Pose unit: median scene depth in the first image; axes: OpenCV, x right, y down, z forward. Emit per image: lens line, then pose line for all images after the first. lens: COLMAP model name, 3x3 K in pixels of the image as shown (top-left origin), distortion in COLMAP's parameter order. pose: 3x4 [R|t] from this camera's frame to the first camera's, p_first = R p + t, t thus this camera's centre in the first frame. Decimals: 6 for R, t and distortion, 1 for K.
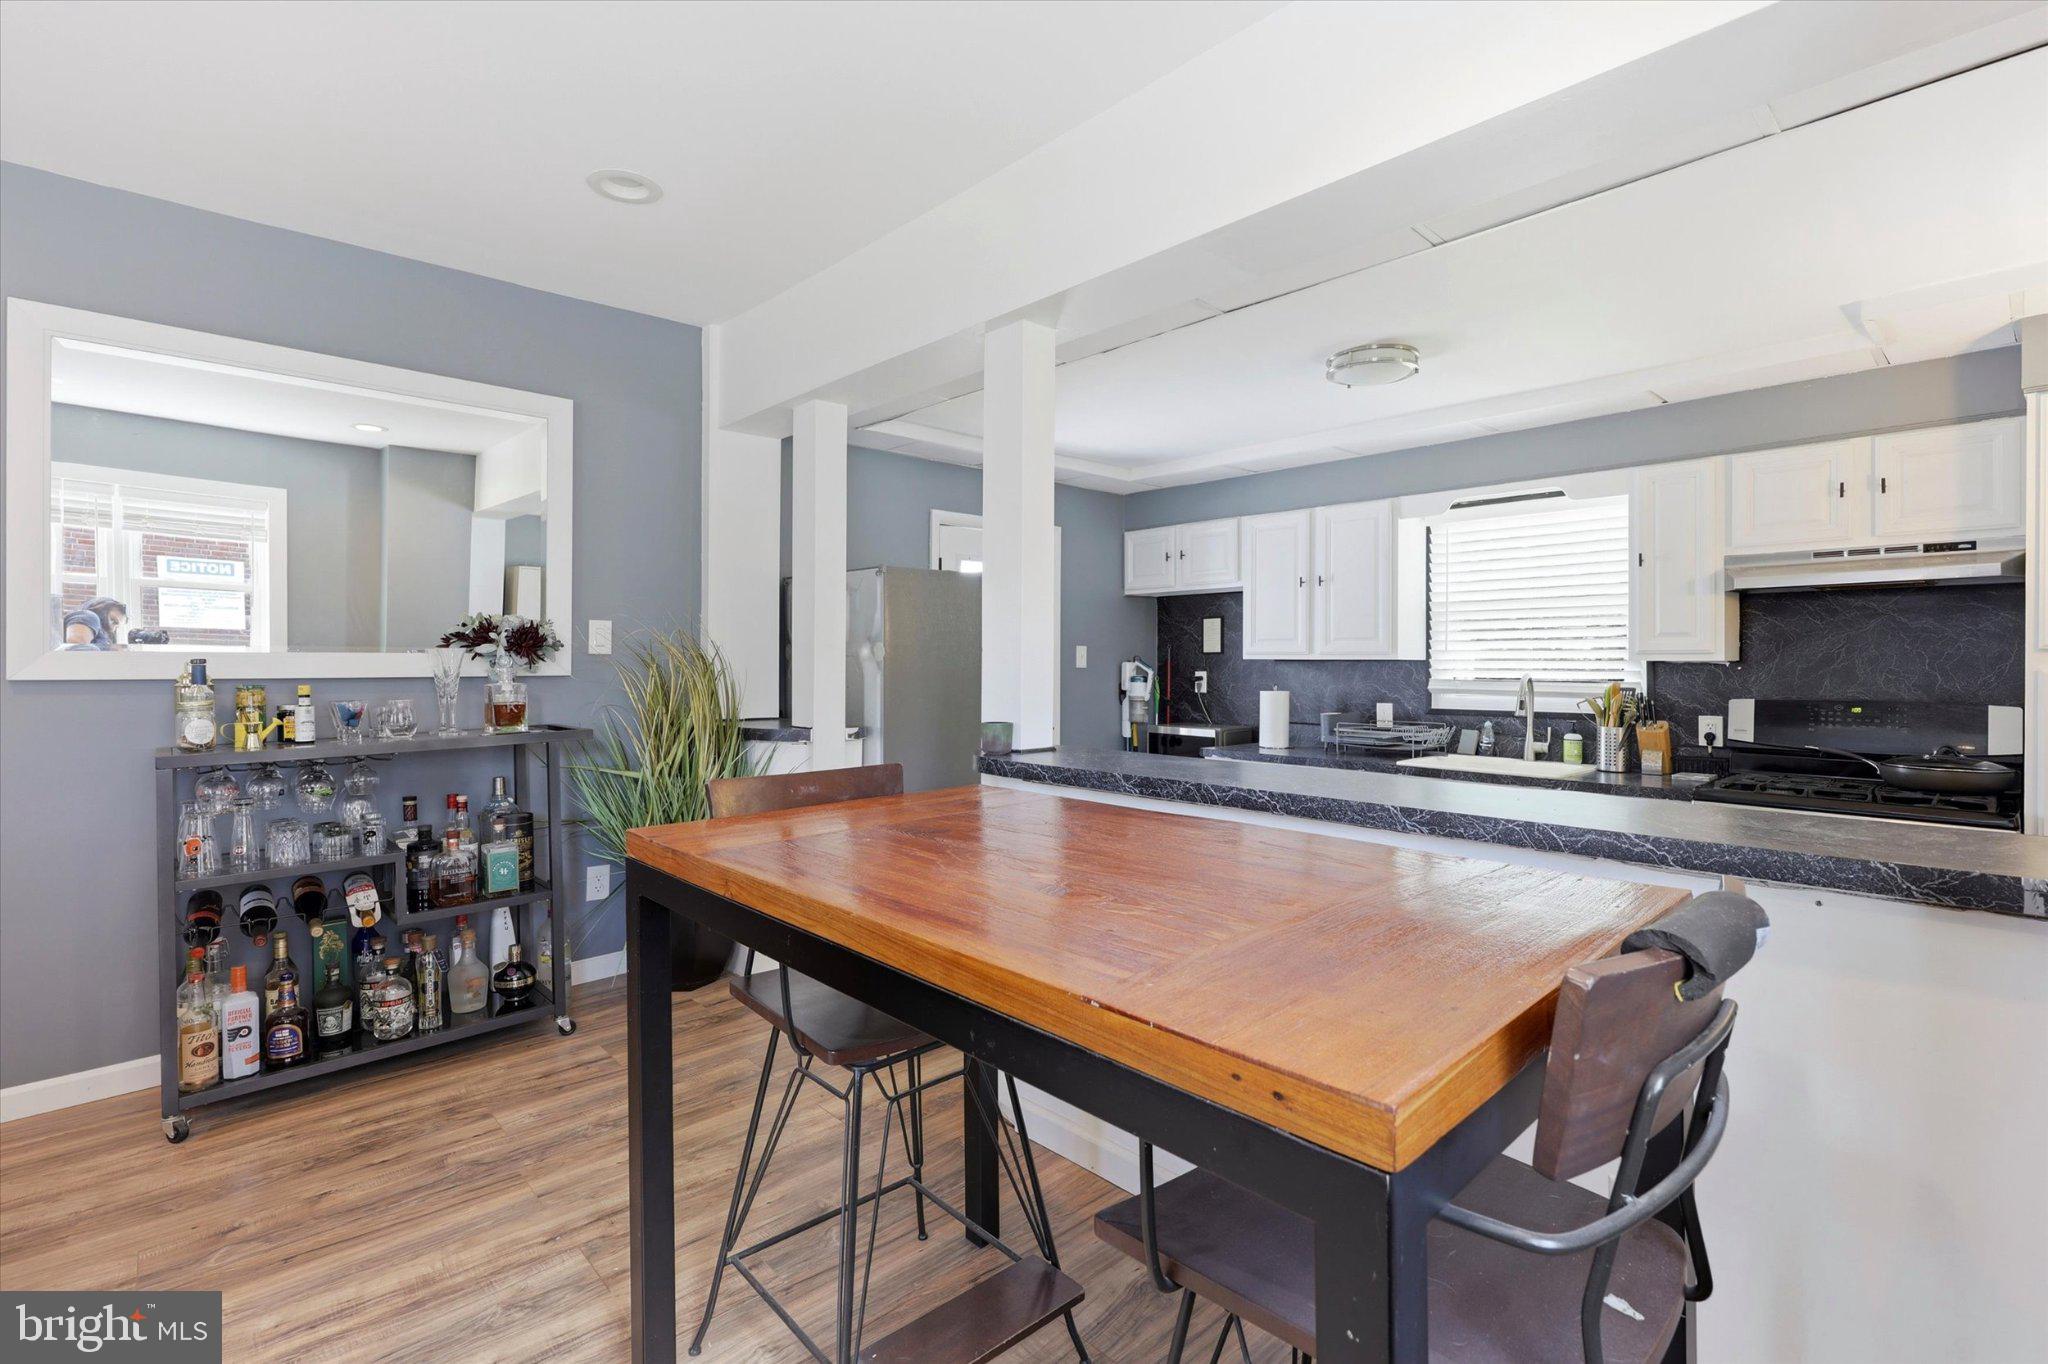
lens RADIAL K [[929.6, 0, 1029.3], [0, 929.6, 662.7], [0, 0, 1]] dist [0.002584, 0.000617]
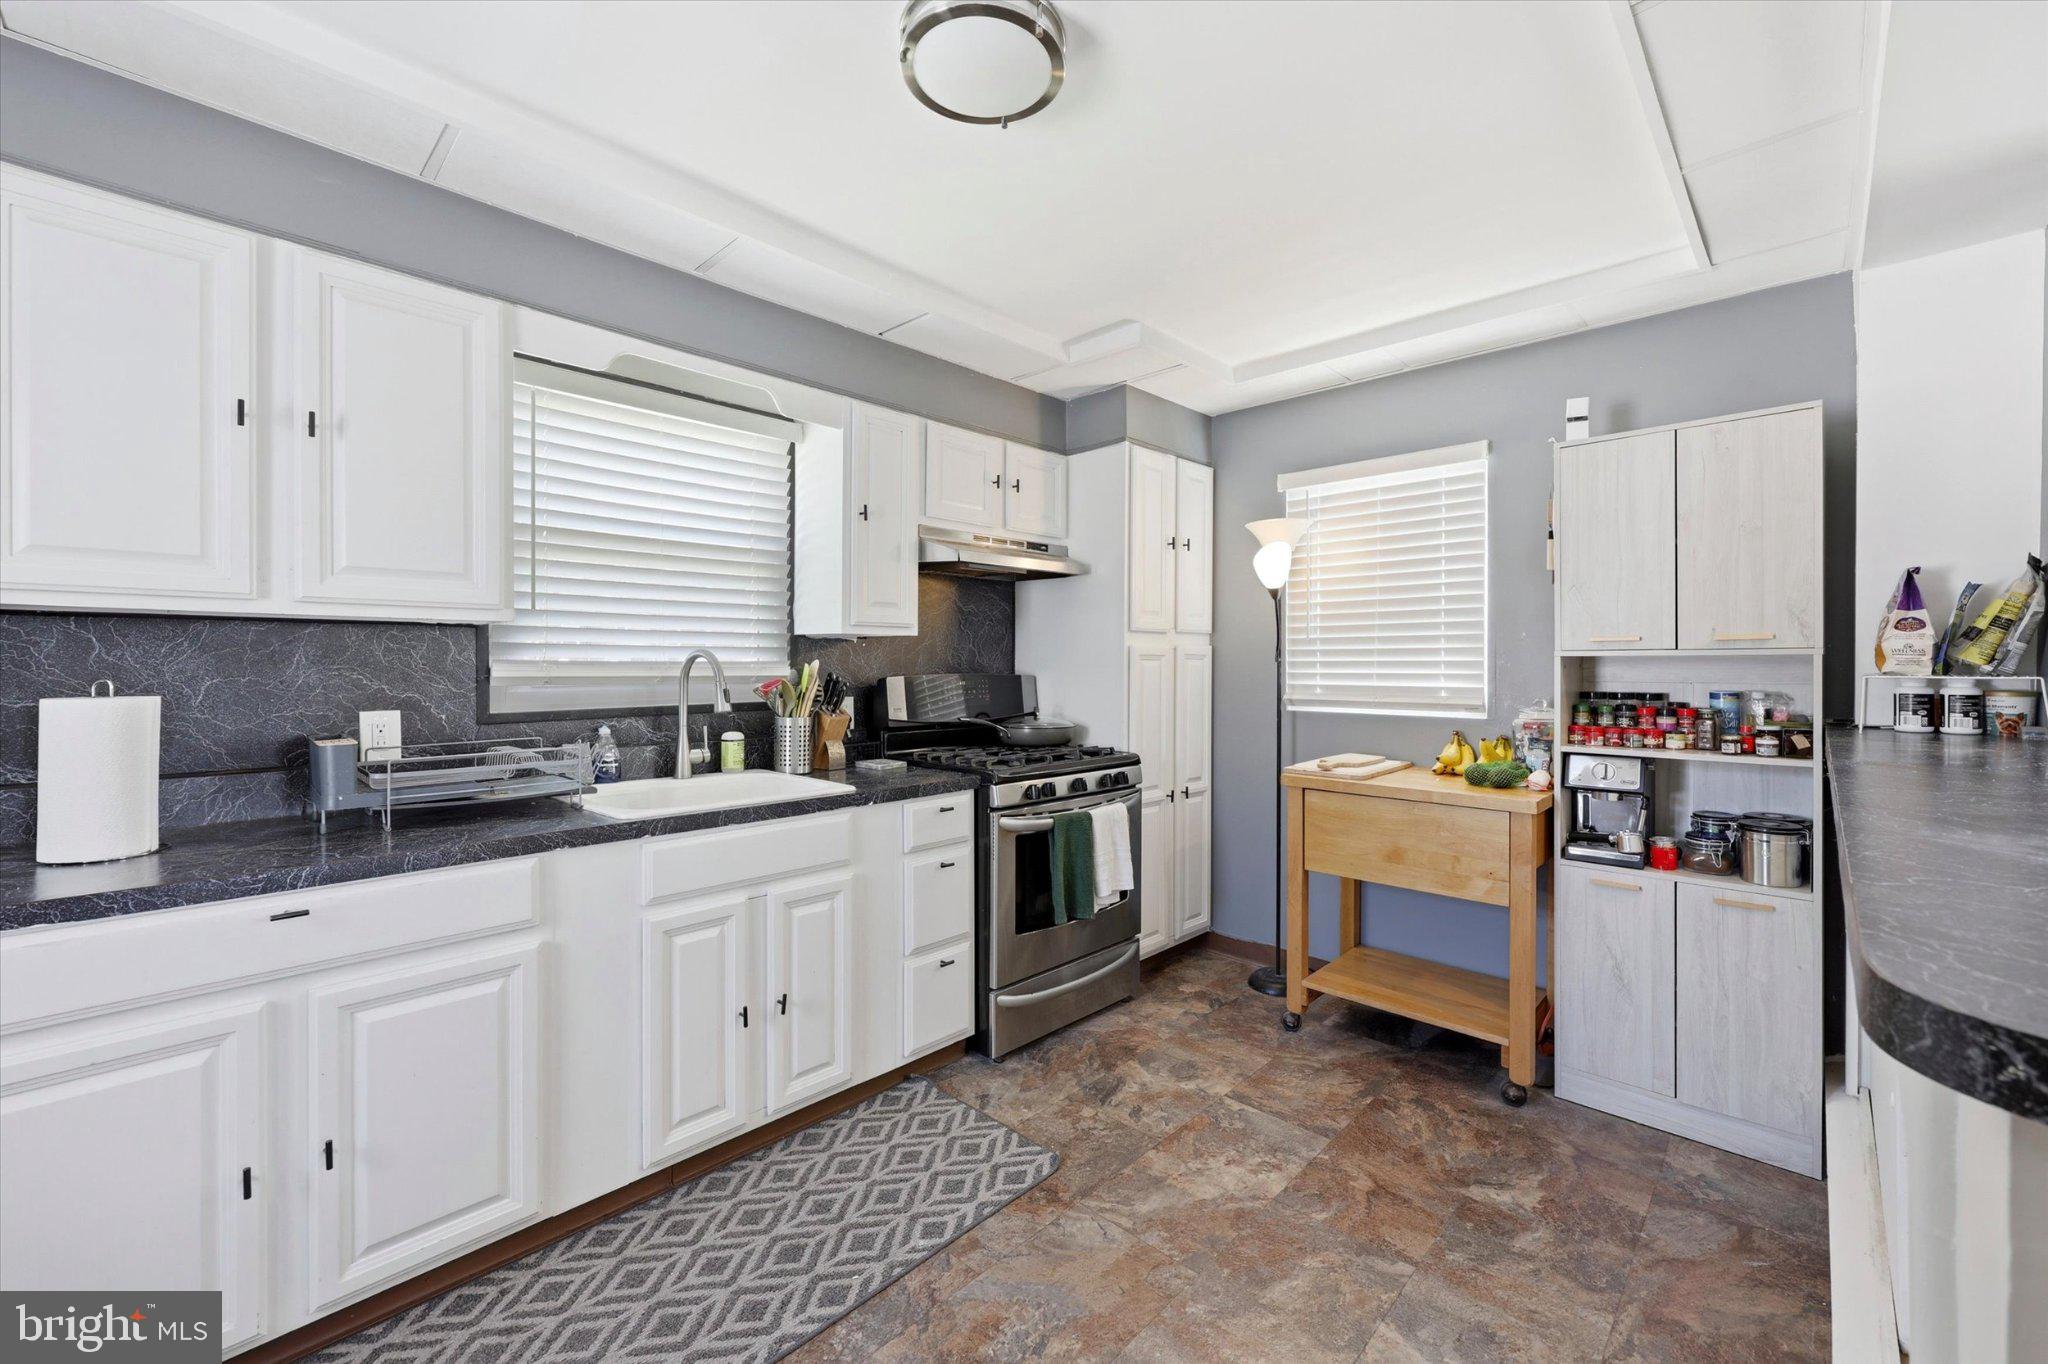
lens RADIAL K [[825.2, 0, 1031.4], [0, 825.2, 664.8], [0, 0, 1]] dist [-0.000027, -0.000646]
pose [[-0.052401, -0.009639, 0.998580, -0.081836], [-0.005064, 0.999943, 0.009387, 0.016972], [-0.998613, -0.004565, -0.052447, 0.829502]]
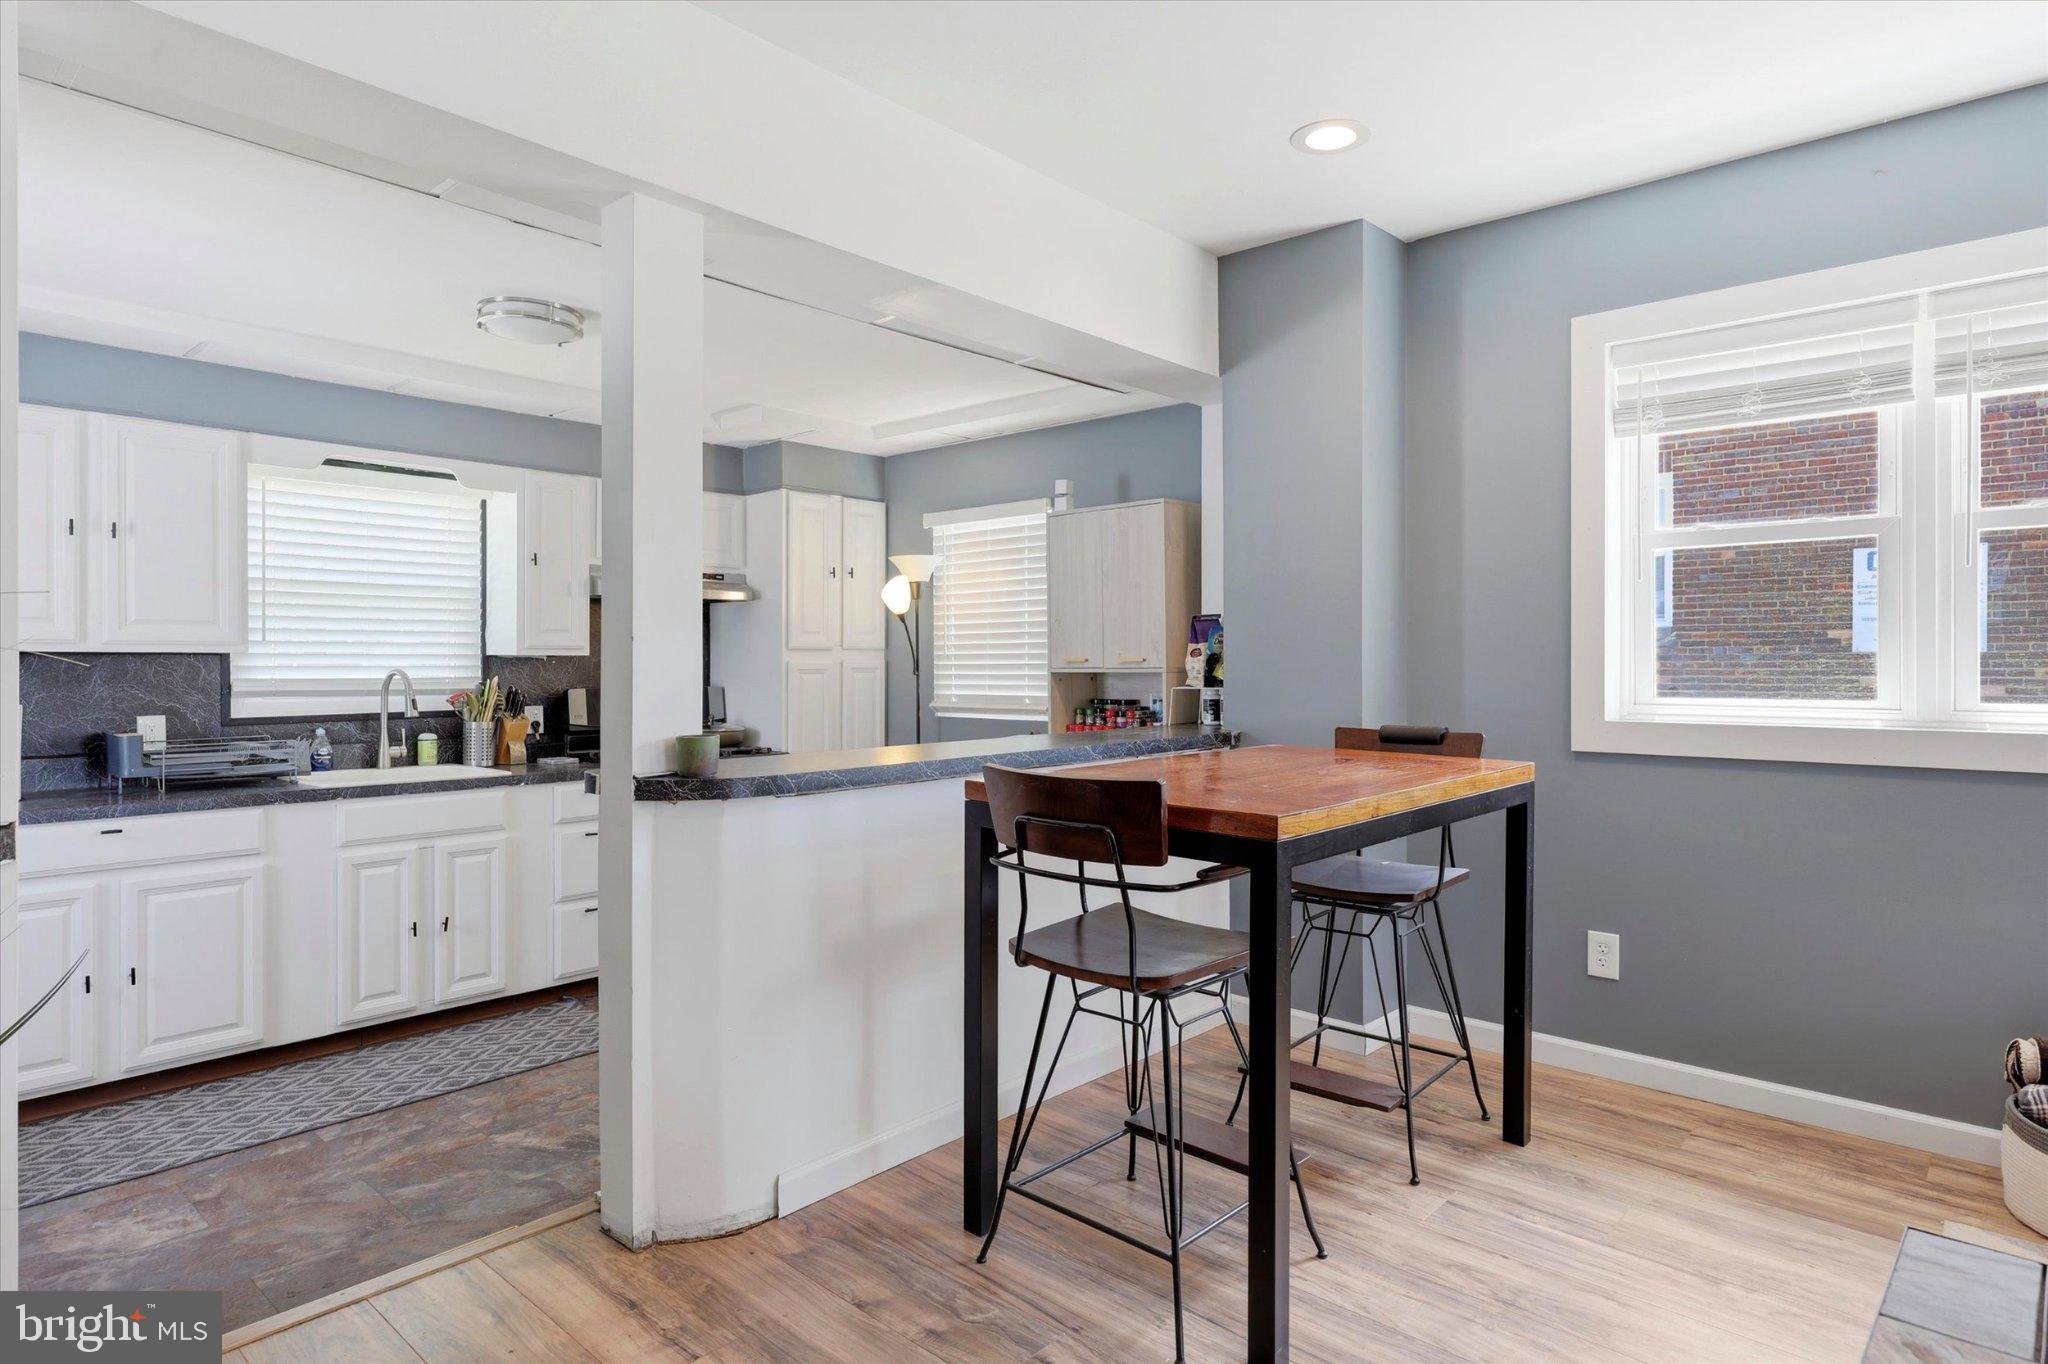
lens RADIAL K [[1126.0, 0, 1028.7], [0, 1126.0, 663.3], [0, 0, 1]] dist [-0.002779, 0.001893]
pose [[-0.087915, -0.005800, 0.996111, -0.611271], [-0.002303, 0.999982, 0.005619, -0.001168], [-0.996125, -0.001800, -0.087927, 0.519808]]
